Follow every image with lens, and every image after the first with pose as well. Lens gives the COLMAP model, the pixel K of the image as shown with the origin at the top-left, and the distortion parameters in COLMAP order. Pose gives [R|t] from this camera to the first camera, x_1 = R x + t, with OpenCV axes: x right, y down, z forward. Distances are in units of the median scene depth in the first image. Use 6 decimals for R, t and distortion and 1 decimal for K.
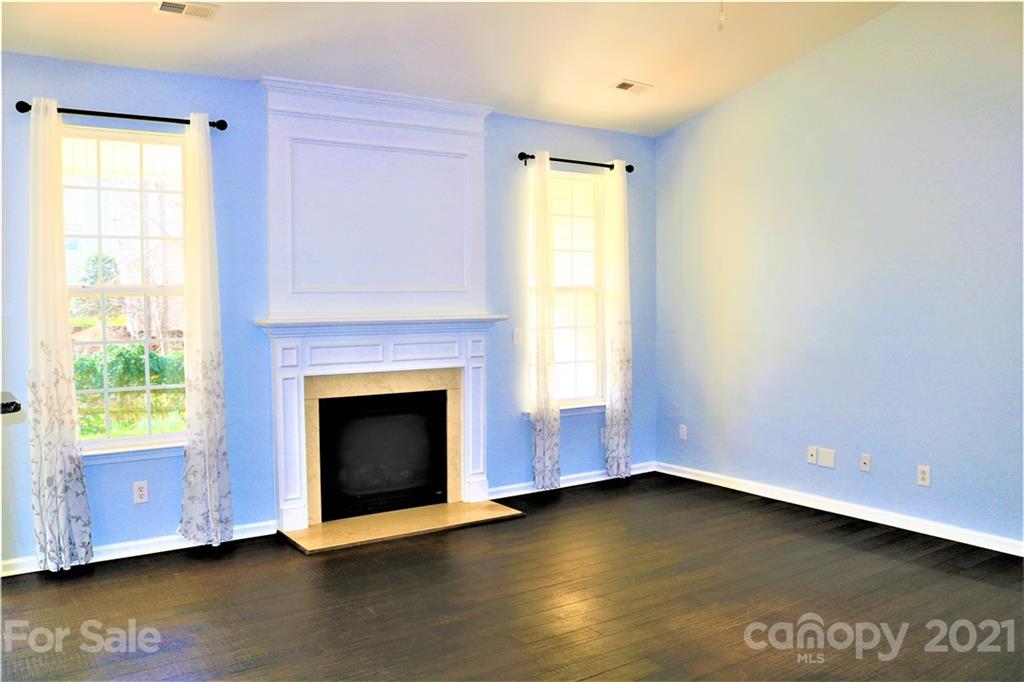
lens RADIAL K [[846.6, 0, 496.6], [0, 846.6, 367.6], [0, 0, 1]] dist [-0.150912, 0.115319]
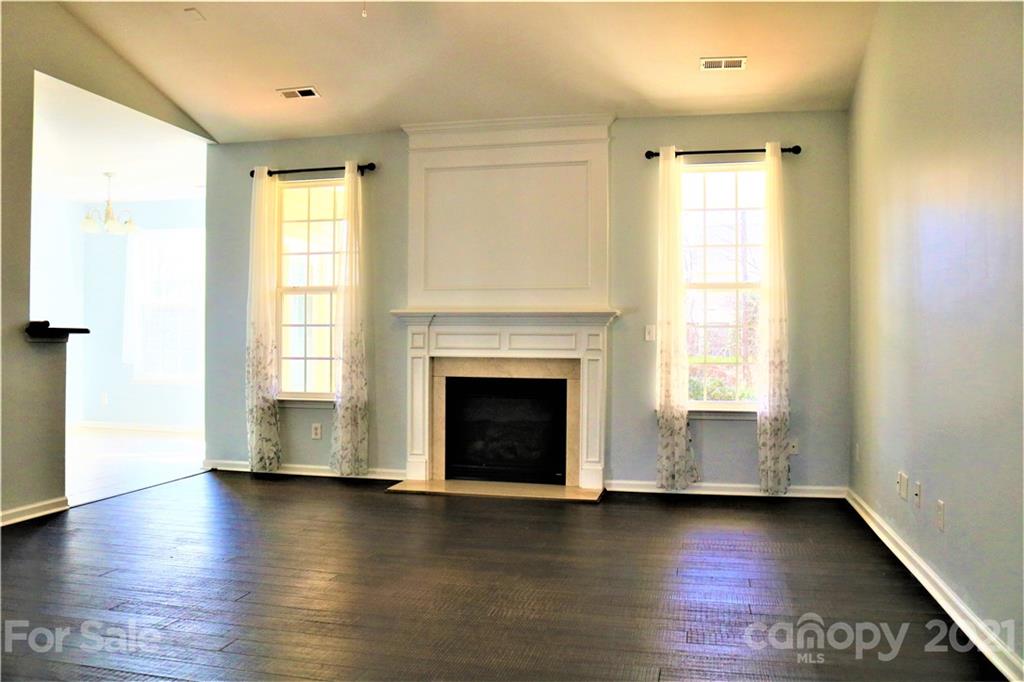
lens RADIAL K [[846.6, 0, 509.2], [0, 846.6, 327.0], [0, 0, 1]] dist [-0.150912, 0.115319]
pose [[0.660032, 0.004300, -0.751225, 0.729771], [-0.067559, 0.996272, -0.053655, 0.023907], [0.748194, 0.086166, 0.657861, 0.241755]]
